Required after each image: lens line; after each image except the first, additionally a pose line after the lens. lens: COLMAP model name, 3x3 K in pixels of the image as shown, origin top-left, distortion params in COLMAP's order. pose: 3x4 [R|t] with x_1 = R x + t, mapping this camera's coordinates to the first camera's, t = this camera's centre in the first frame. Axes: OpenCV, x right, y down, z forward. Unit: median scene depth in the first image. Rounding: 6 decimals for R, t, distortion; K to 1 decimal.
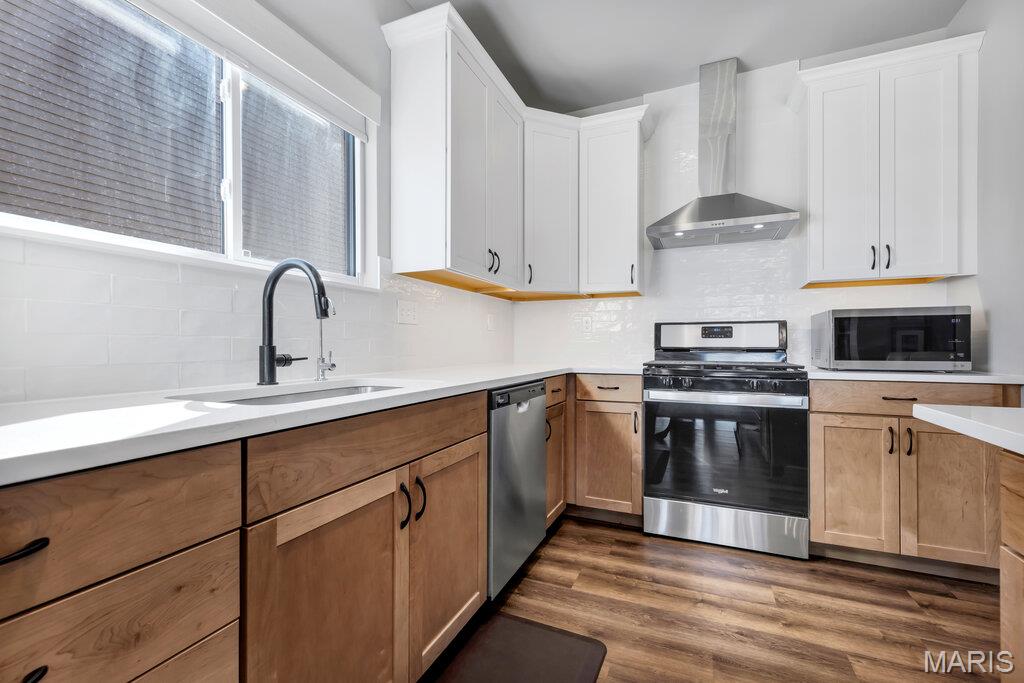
lens RADIAL K [[433.5, 0, 516.2], [0, 433.5, 345.5], [0, 0, 1]] dist [0.005235, -0.001185]
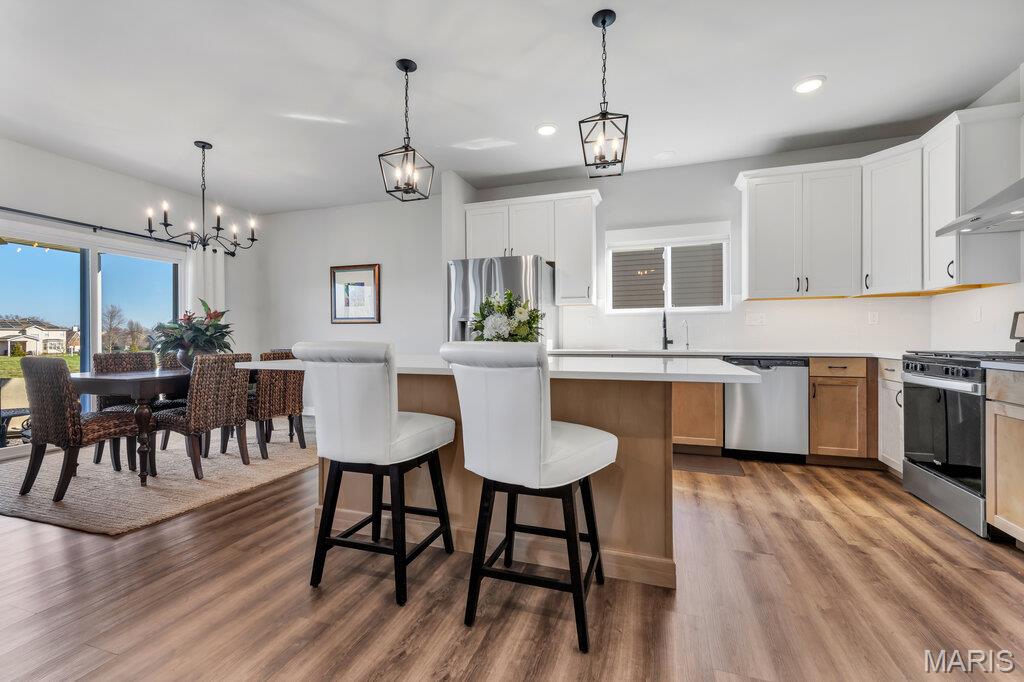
lens RADIAL K [[433.5, 0, 514.0], [0, 433.5, 337.0], [0, 0, 1]] dist [0.005235, -0.001185]
pose [[0.075969, -0.002026, -0.997108, 1.826120], [0.004008, 0.999990, -0.001726, 0.000284], [0.997102, -0.003866, 0.075977, -0.242346]]
